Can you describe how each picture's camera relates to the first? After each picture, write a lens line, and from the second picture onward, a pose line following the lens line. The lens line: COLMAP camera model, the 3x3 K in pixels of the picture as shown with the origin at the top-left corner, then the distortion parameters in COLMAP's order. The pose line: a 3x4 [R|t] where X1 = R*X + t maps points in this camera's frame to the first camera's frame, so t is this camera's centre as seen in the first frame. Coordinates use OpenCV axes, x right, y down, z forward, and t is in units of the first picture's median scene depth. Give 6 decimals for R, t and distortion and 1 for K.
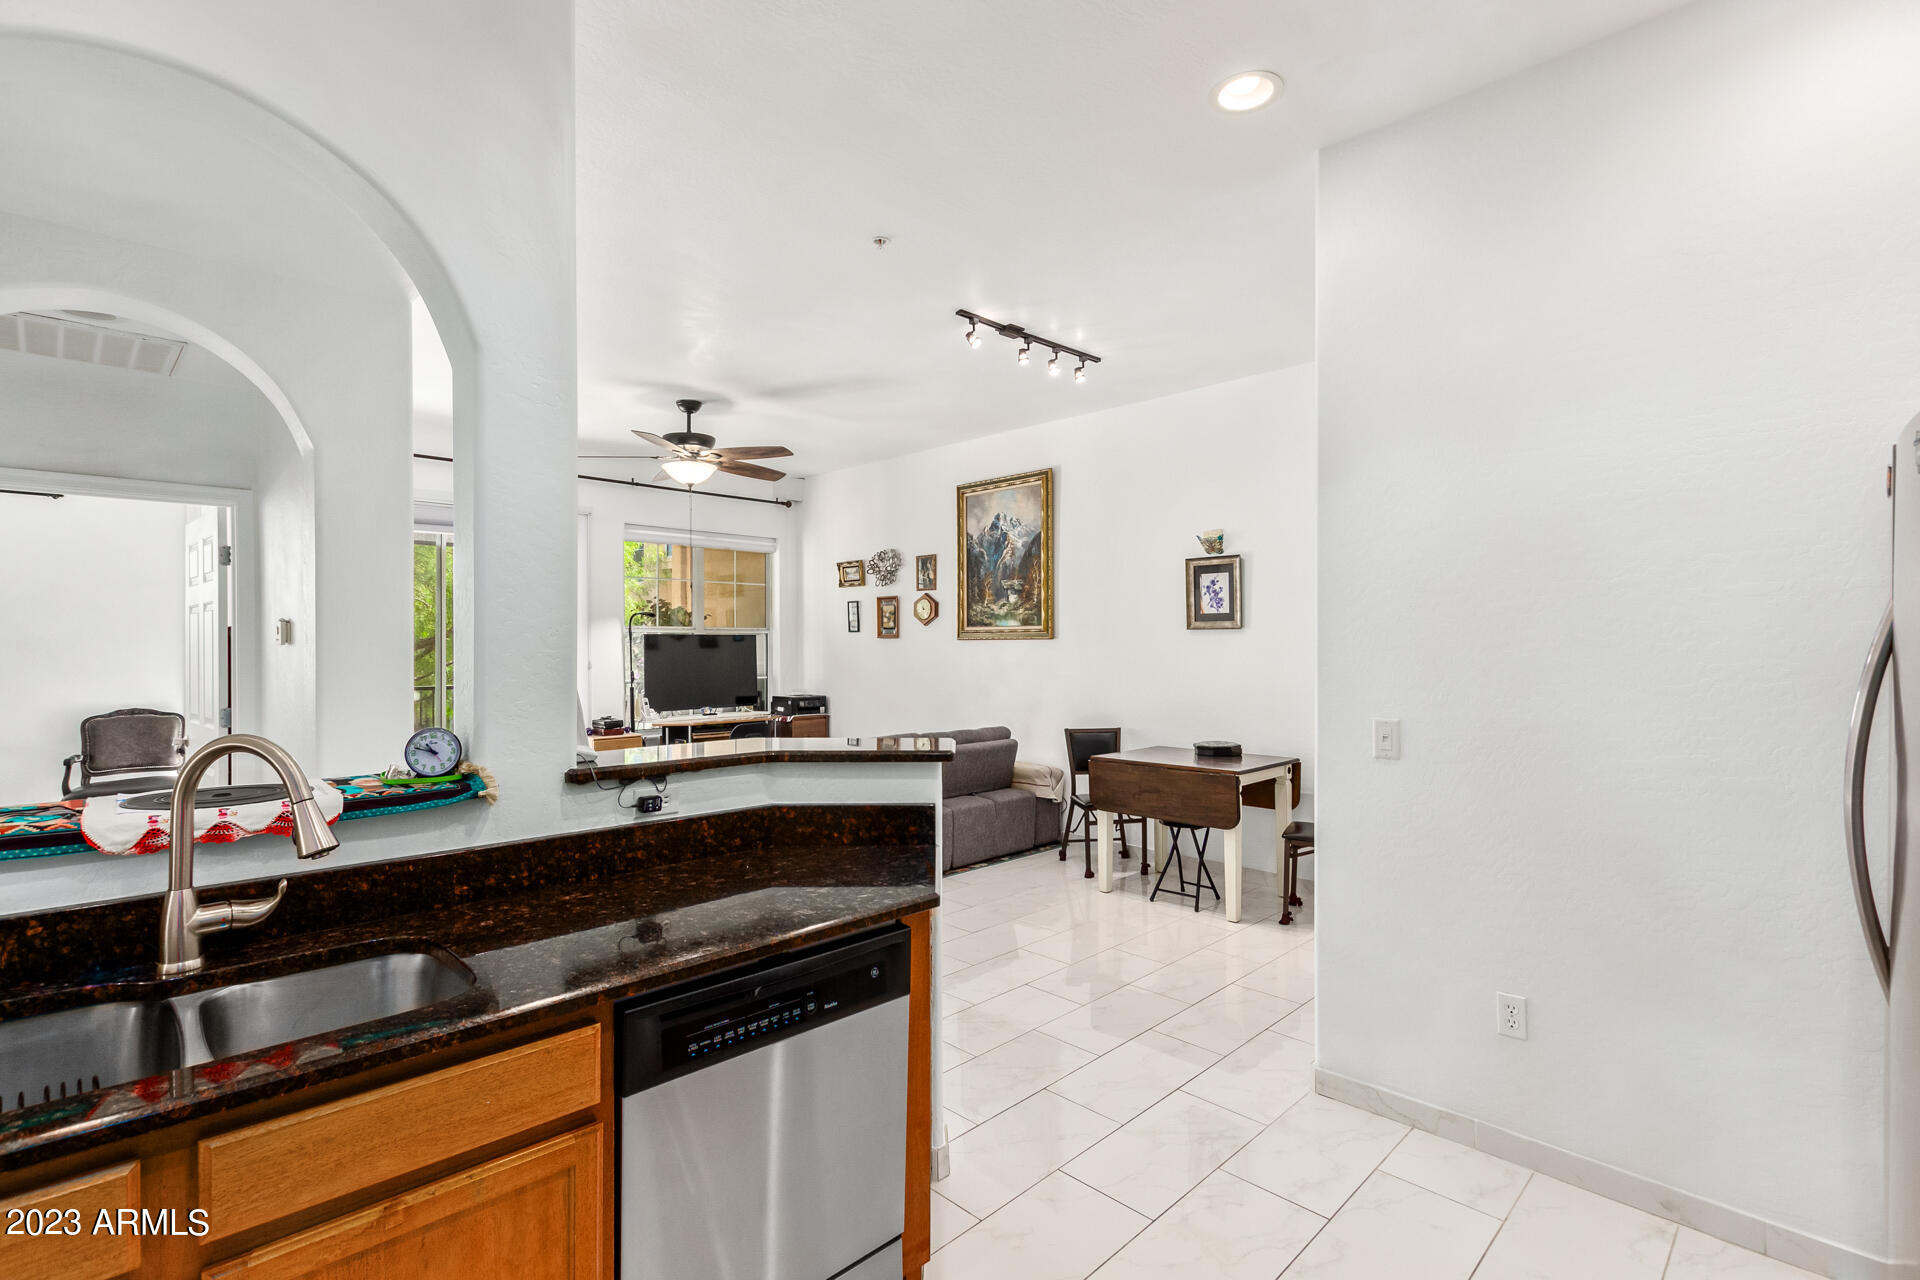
lens RADIAL K [[866.7, 0, 951.4], [0, 866.7, 644.1], [0, 0, 1]] dist [-0.000363, -0.001120]
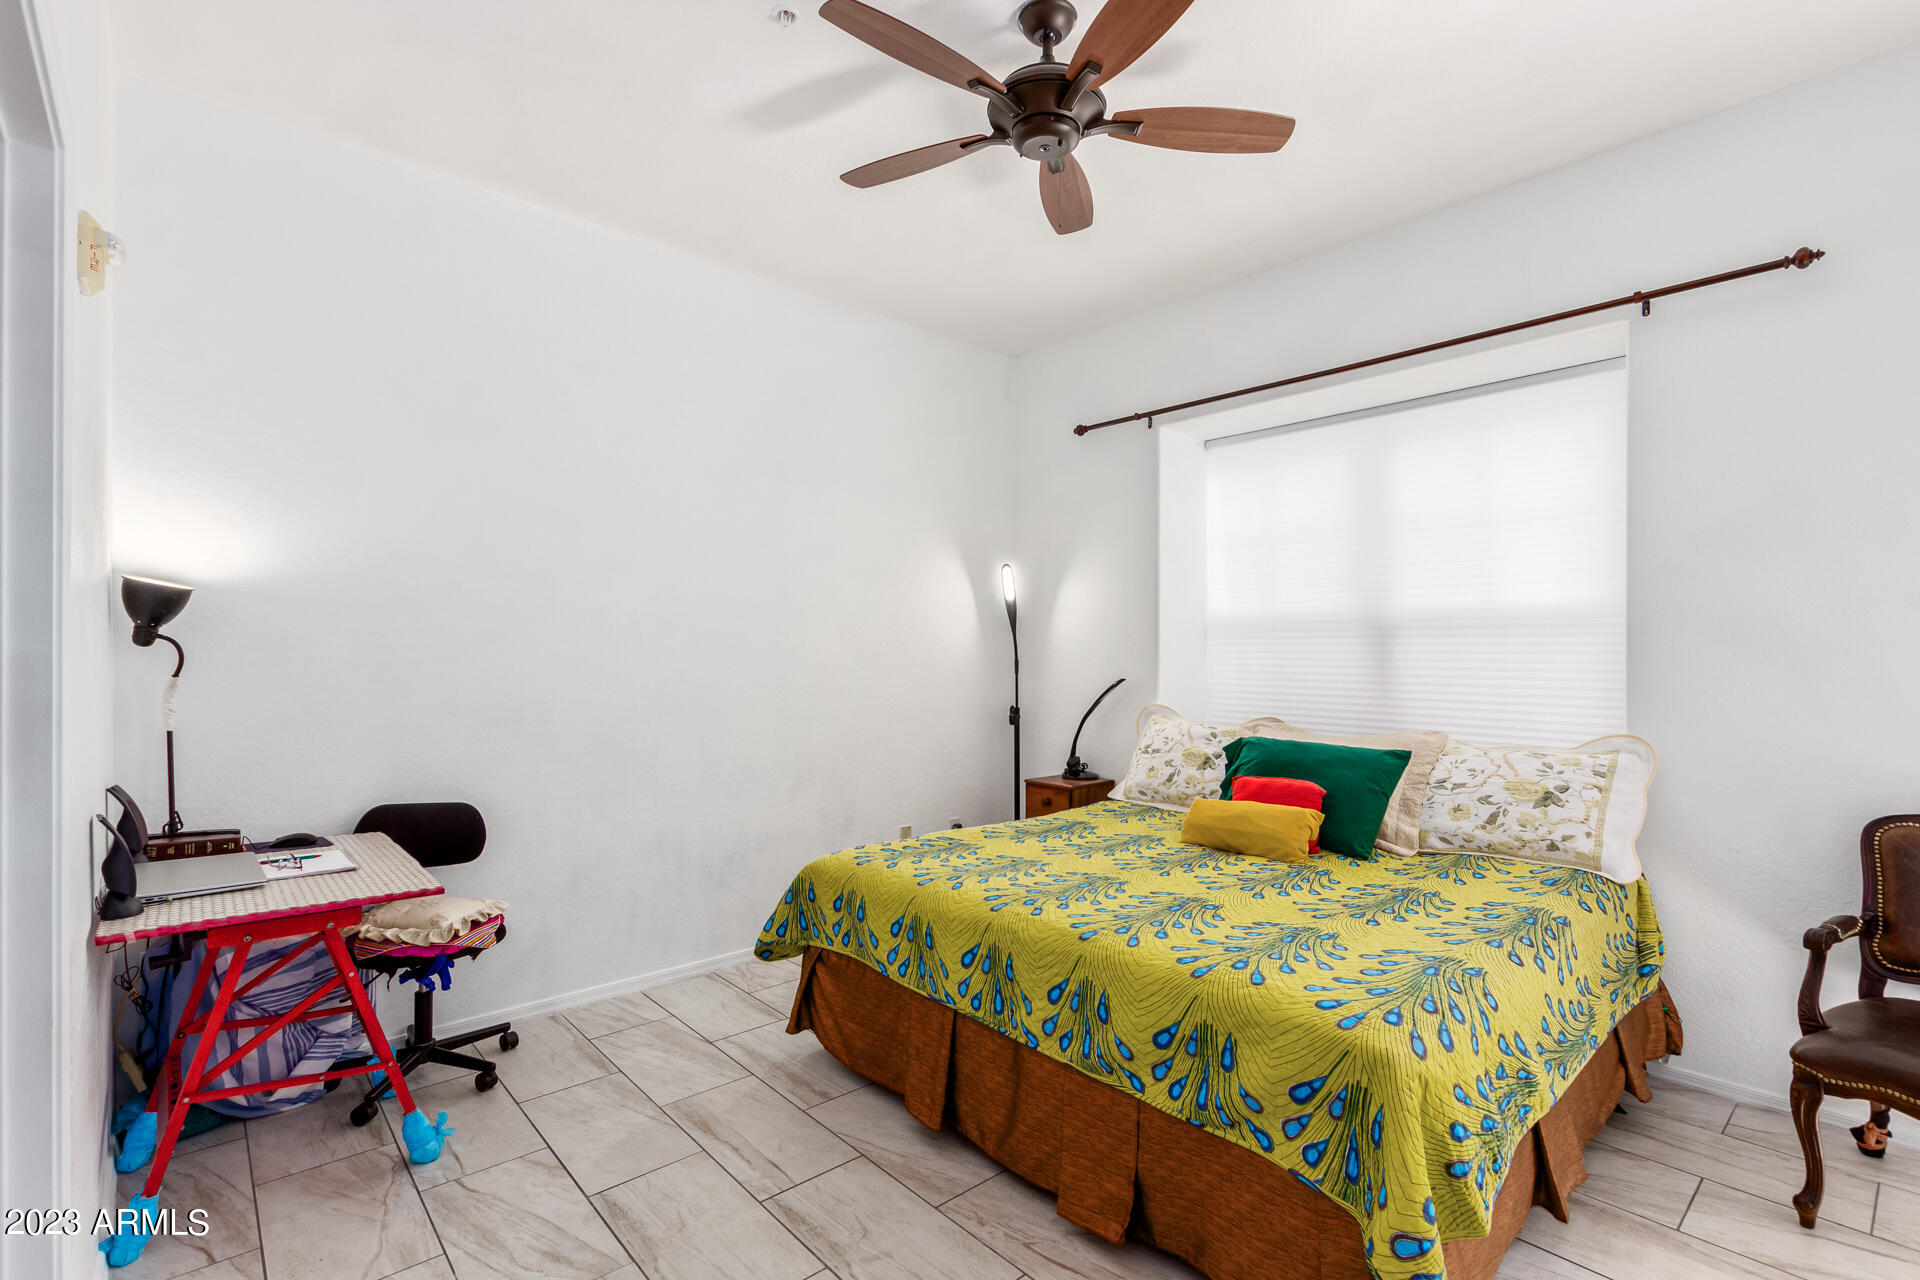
lens RADIAL K [[866.7, 0, 971.1], [0, 866.7, 649.1], [0, 0, 1]] dist [-0.000363, -0.001120]
pose [[-0.060143, -0.002333, -0.998187, -0.601134], [-0.006527, 0.999977, -0.001944, 0.014509], [0.998168, 0.006399, -0.060157, 0.630456]]
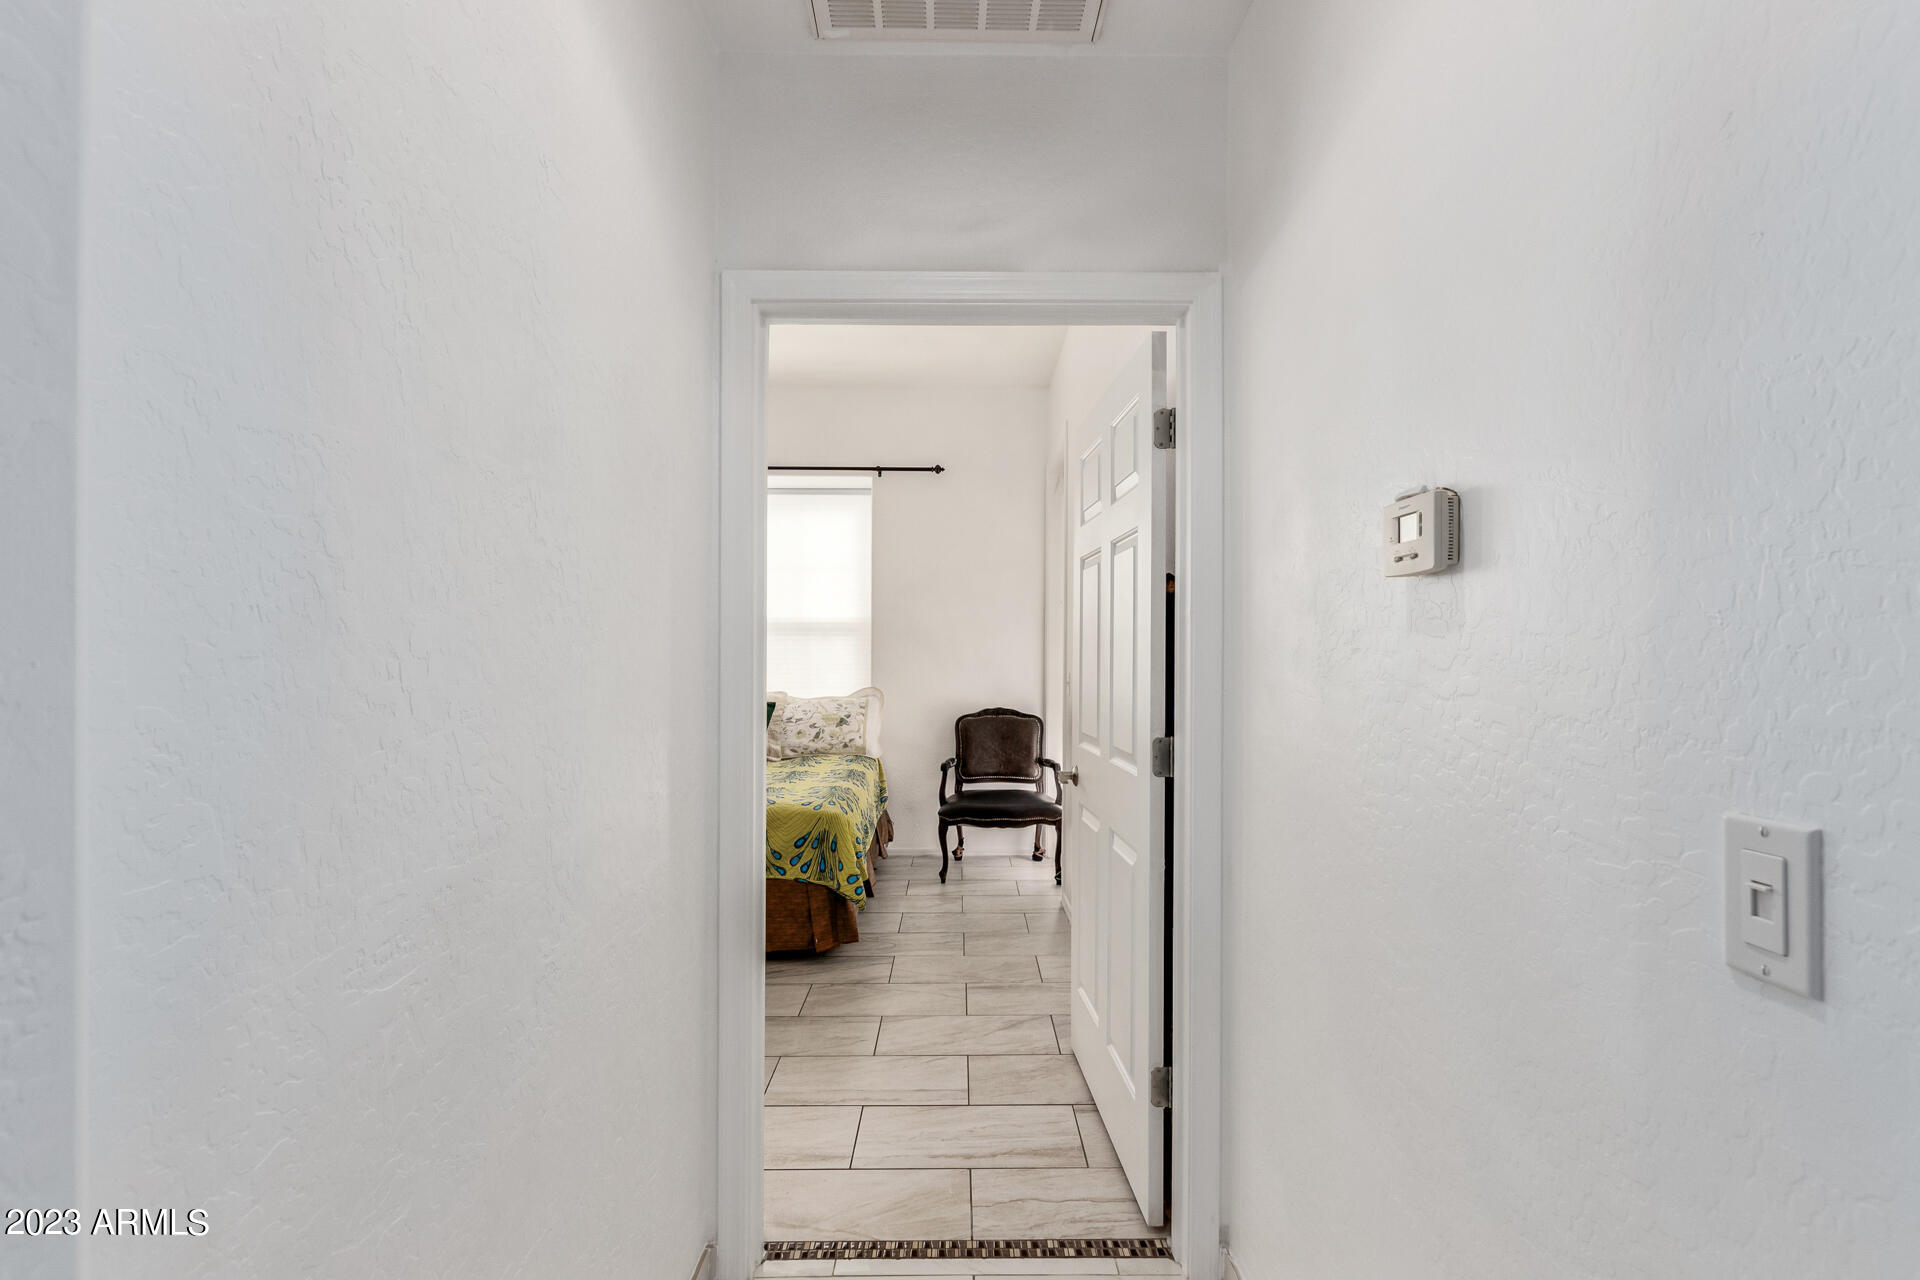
lens RADIAL K [[866.7, 0, 964.0], [0, 866.7, 642.6], [0, 0, 1]] dist [-0.000363, -0.001120]
pose [[0.713532, 0.000705, -0.700623, -0.375046], [-0.006250, 0.999966, -0.005359, 0.014402], [0.700595, 0.008203, 0.713512, 0.369616]]
